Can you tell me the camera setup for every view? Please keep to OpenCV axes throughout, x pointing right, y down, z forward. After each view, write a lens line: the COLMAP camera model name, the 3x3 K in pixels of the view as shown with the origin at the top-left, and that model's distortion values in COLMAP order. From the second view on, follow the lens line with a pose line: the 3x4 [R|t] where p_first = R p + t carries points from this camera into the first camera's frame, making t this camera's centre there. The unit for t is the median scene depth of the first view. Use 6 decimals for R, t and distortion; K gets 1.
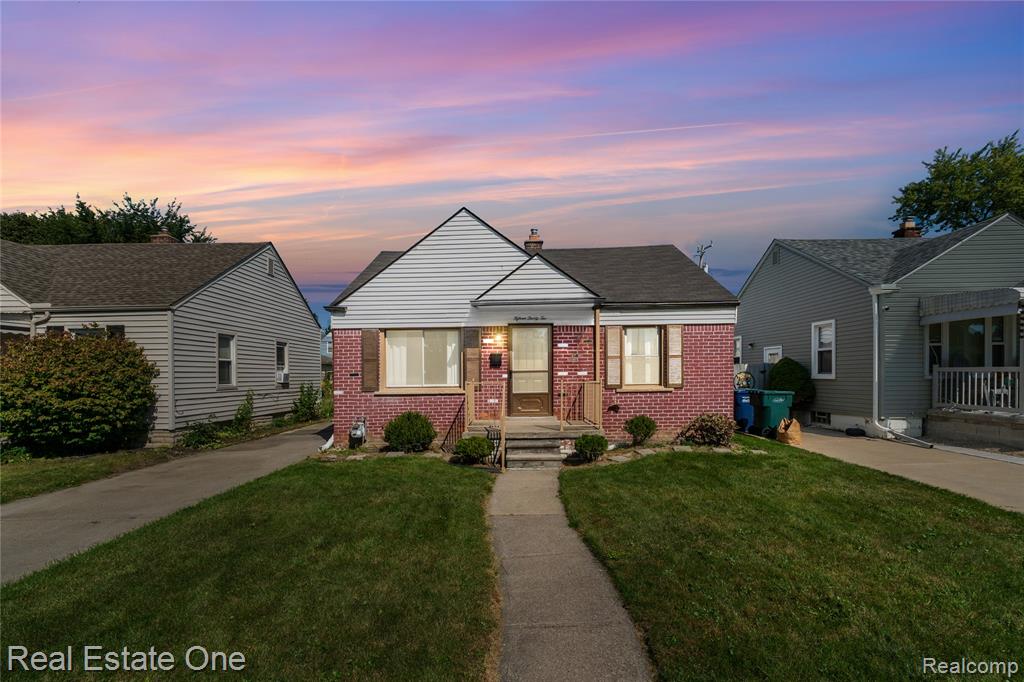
lens RADIAL K [[445.1, 0, 513.6], [0, 445.1, 377.8], [0, 0, 1]] dist [0.002756, 0.000178]
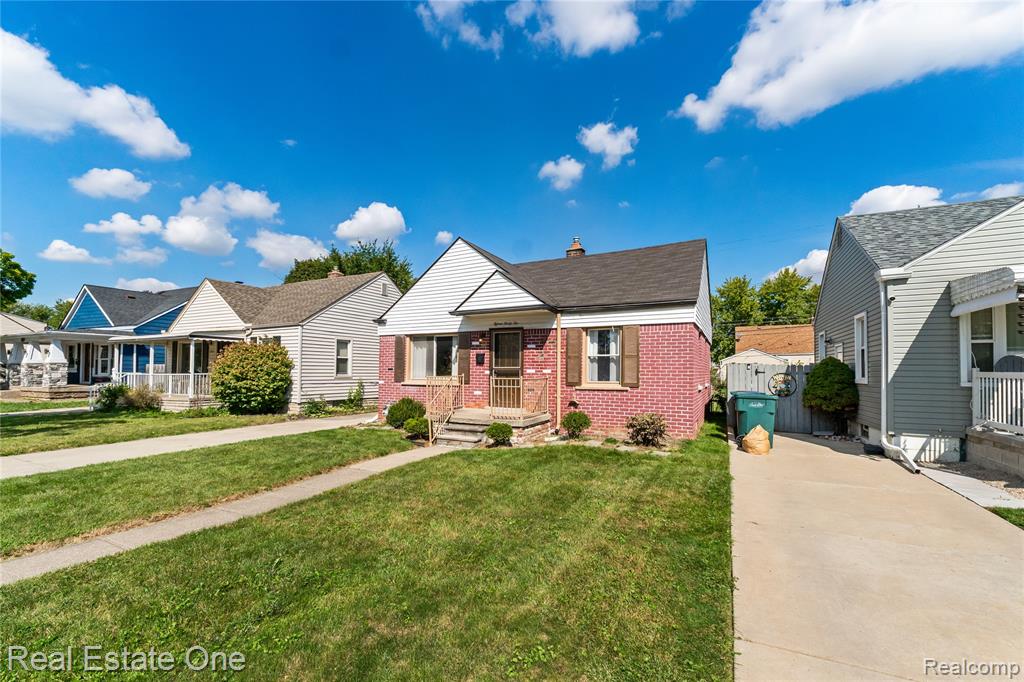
lens RADIAL K [[435.8, 0, 509.2], [0, 435.8, 367.3], [0, 0, 1]] dist [-0.000106, 0.000091]
pose [[0.892446, 0.014028, -0.450936, 0.562246], [-0.020707, 0.999737, -0.009880, -0.007061], [0.450678, 0.018155, 0.892502, -0.017850]]
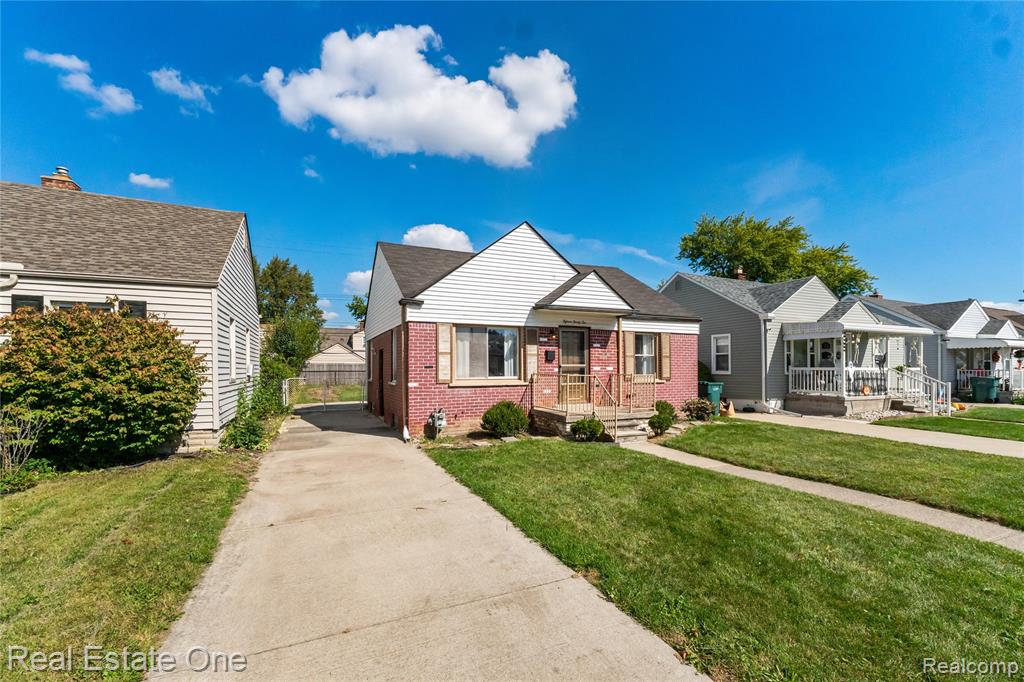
lens RADIAL K [[435.8, 0, 509.2], [0, 435.8, 367.3], [0, 0, 1]] dist [-0.000106, 0.000091]
pose [[0.904255, 0.013212, 0.426789, -0.622068], [-0.007785, 0.999865, -0.014459, 0.006893], [-0.426922, 0.009752, 0.904236, 0.013794]]
